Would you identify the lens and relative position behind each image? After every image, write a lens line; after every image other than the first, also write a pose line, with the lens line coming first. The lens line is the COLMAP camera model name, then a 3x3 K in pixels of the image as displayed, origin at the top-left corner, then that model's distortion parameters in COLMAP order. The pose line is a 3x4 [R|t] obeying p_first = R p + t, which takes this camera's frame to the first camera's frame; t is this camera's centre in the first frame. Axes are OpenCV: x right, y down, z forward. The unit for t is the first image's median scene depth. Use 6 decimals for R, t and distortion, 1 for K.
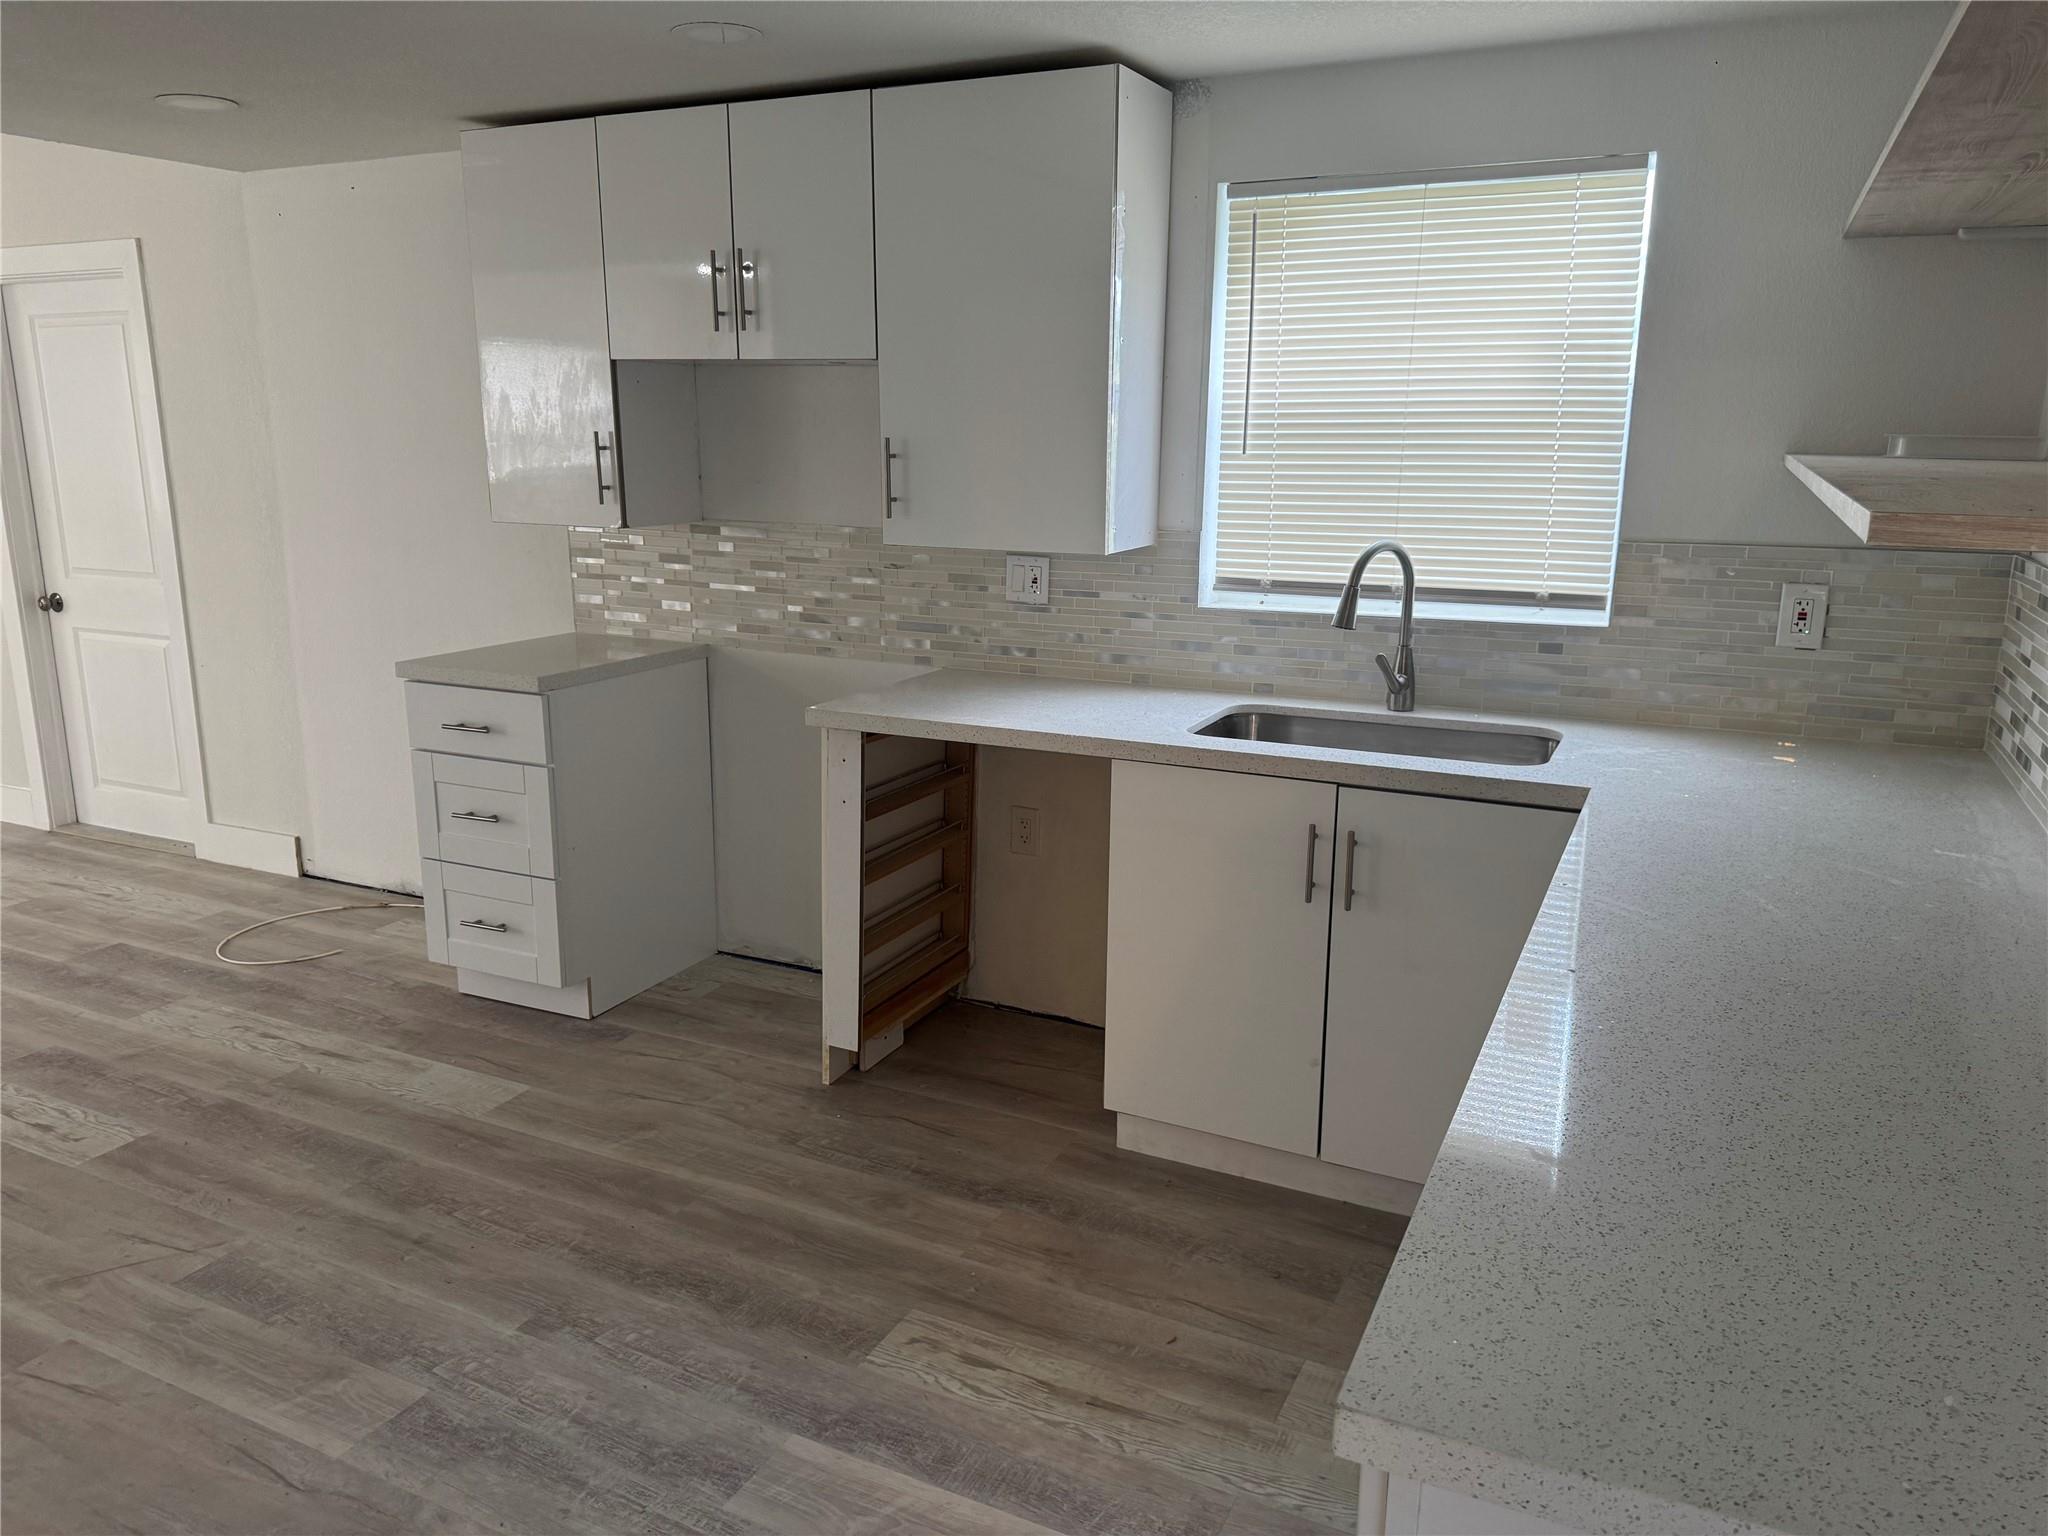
lens RADIAL K [[1446.2, 0, 1027.6], [0, 1446.2, 750.6], [0, 0, 1]] dist [0.048445, -0.048016]
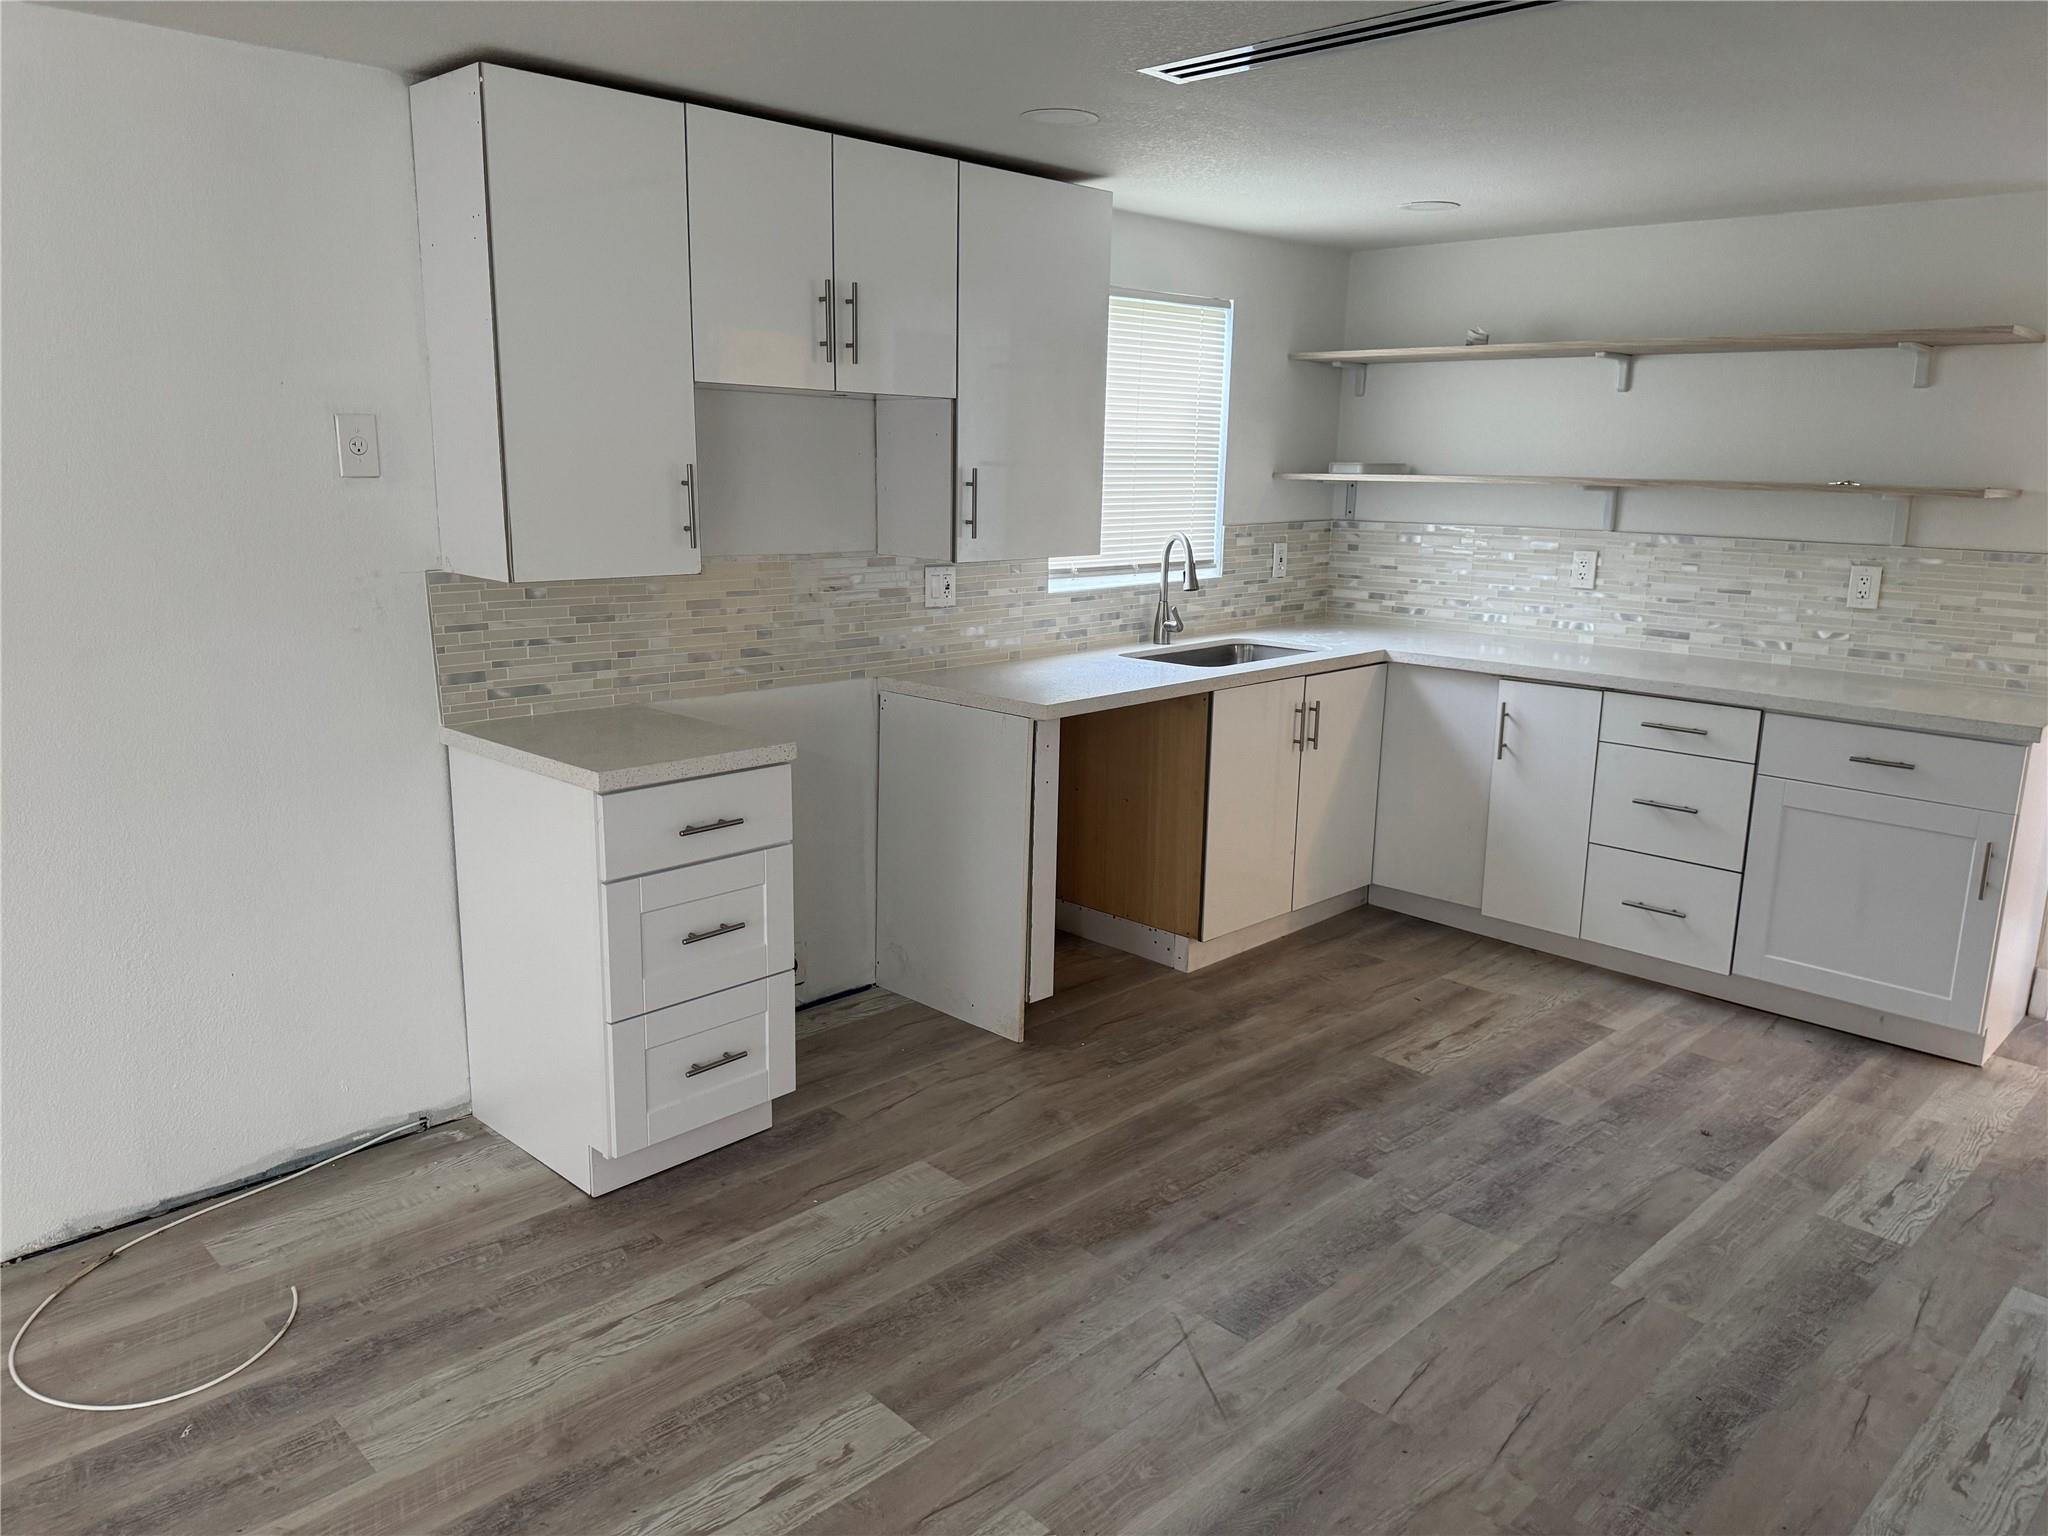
lens RADIAL K [[1446.2, 0, 974.0], [0, 1446.2, 767.7], [0, 0, 1]] dist [0.048445, -0.048016]
pose [[0.336529, -0.200018, 0.920185, -1.176988], [0.193152, 0.971066, 0.140438, -0.145930], [-0.921651, 0.130474, 0.365426, 0.610745]]
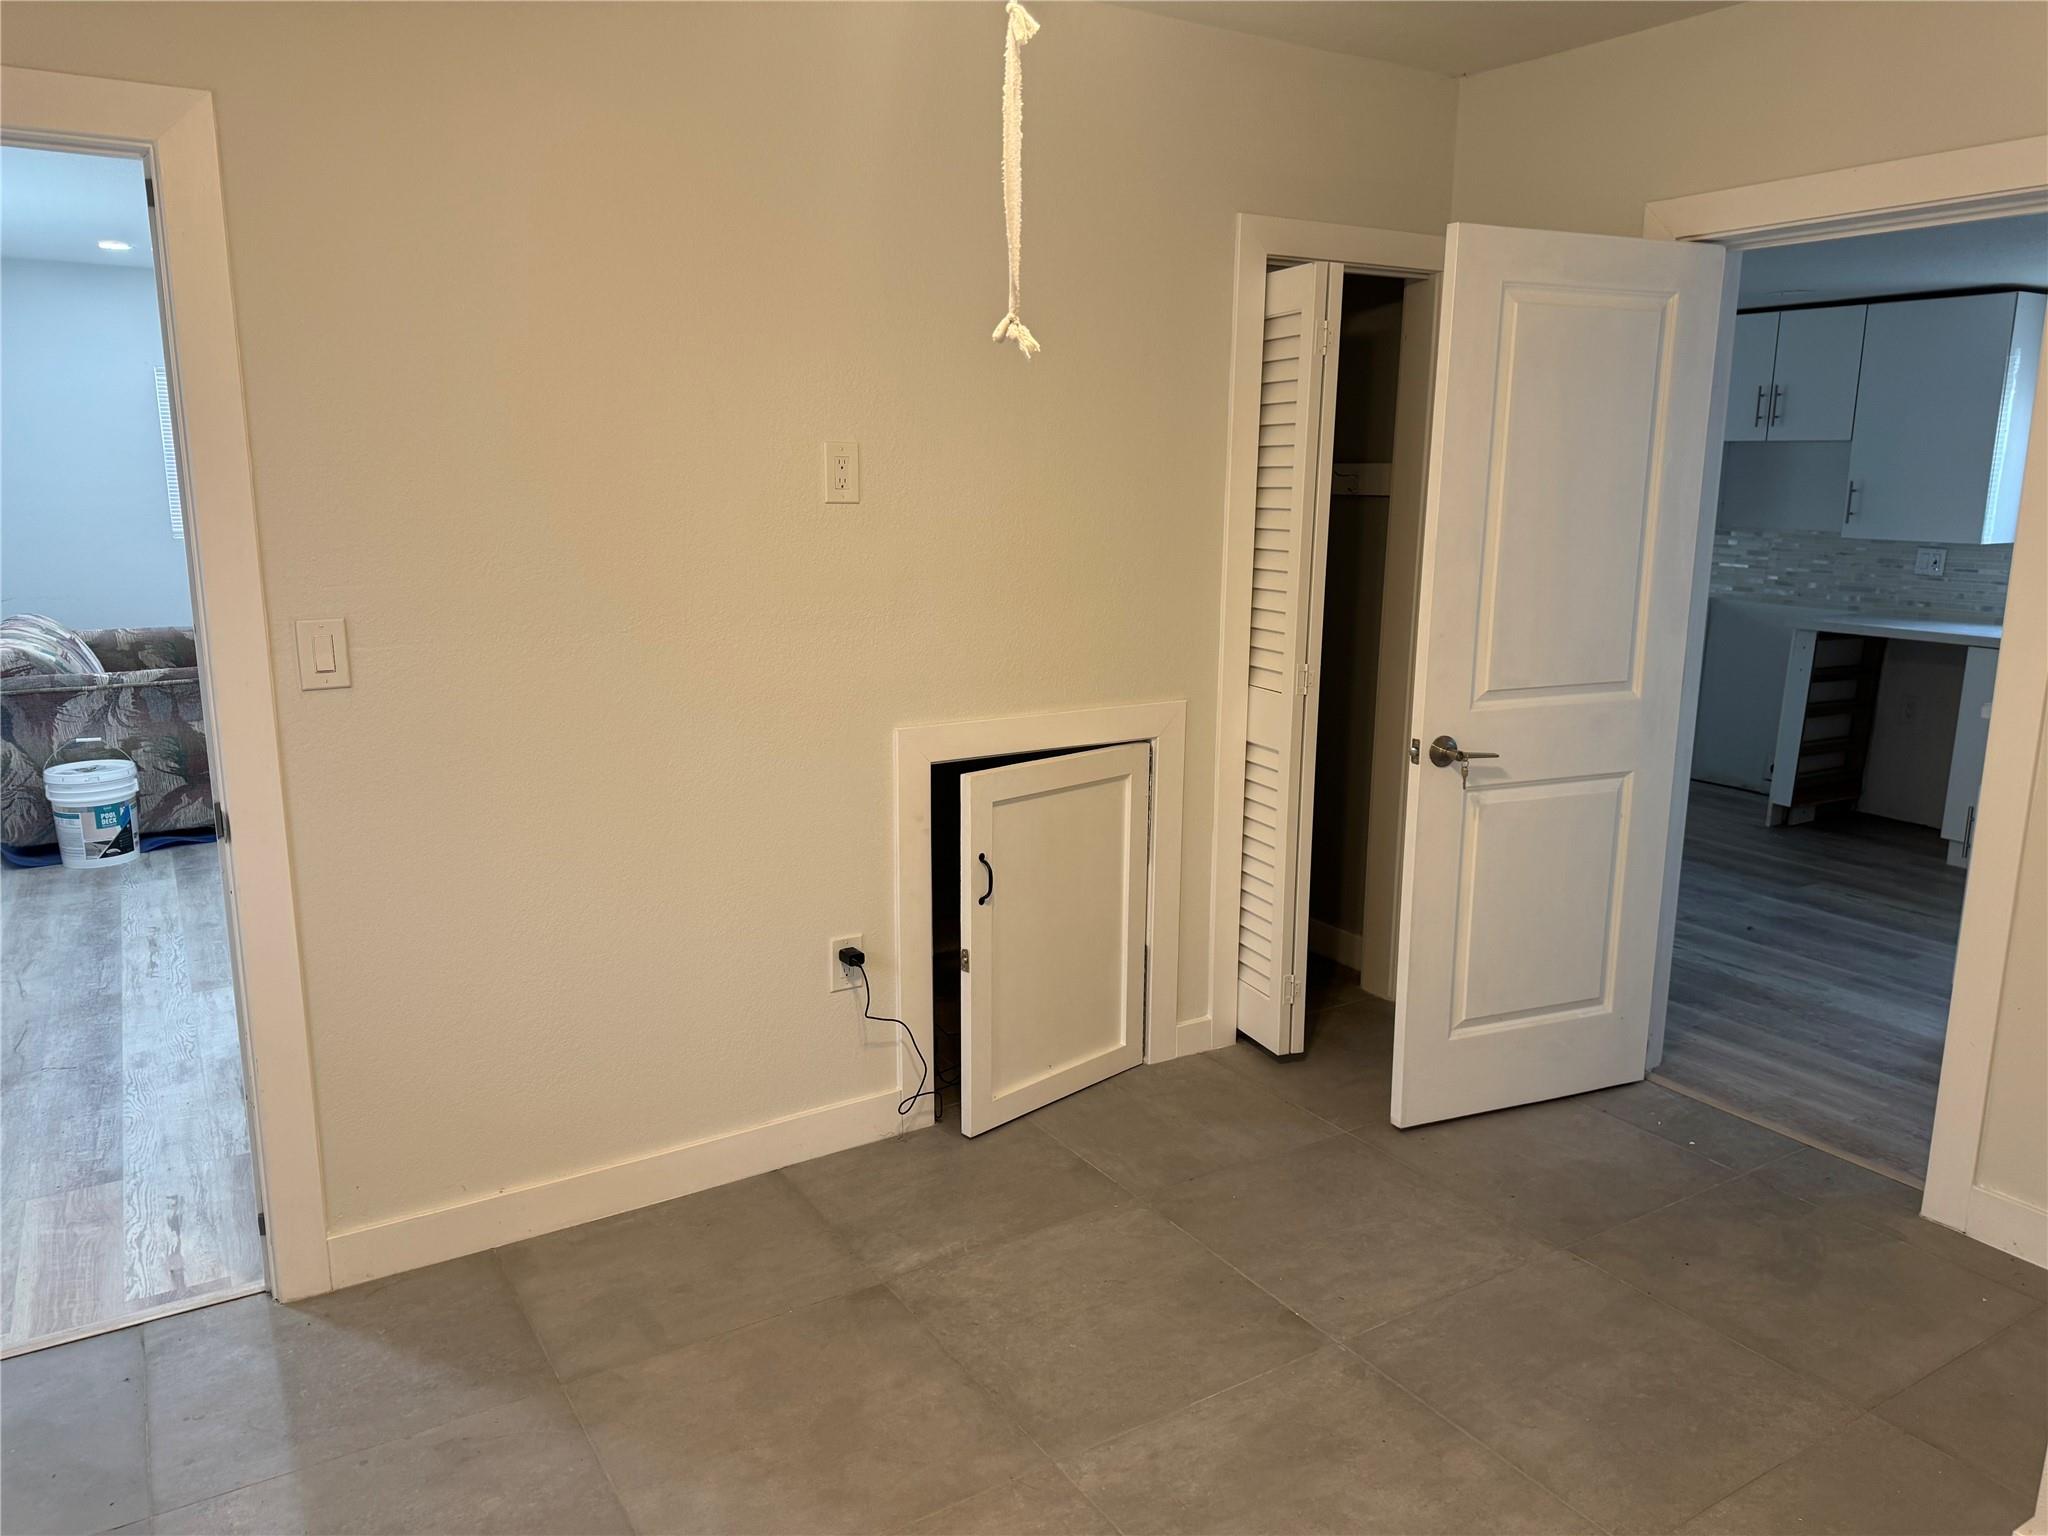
lens RADIAL K [[1446.2, 0, 1017.0], [0, 1446.2, 766.8], [0, 0, 1]] dist [0.048445, -0.048016]
pose [[0.842399, 0.107530, -0.528016, 0.032574], [-0.115783, 0.993120, 0.017527, 0.241823], [0.526268, 0.046371, 0.849054, -1.153420]]
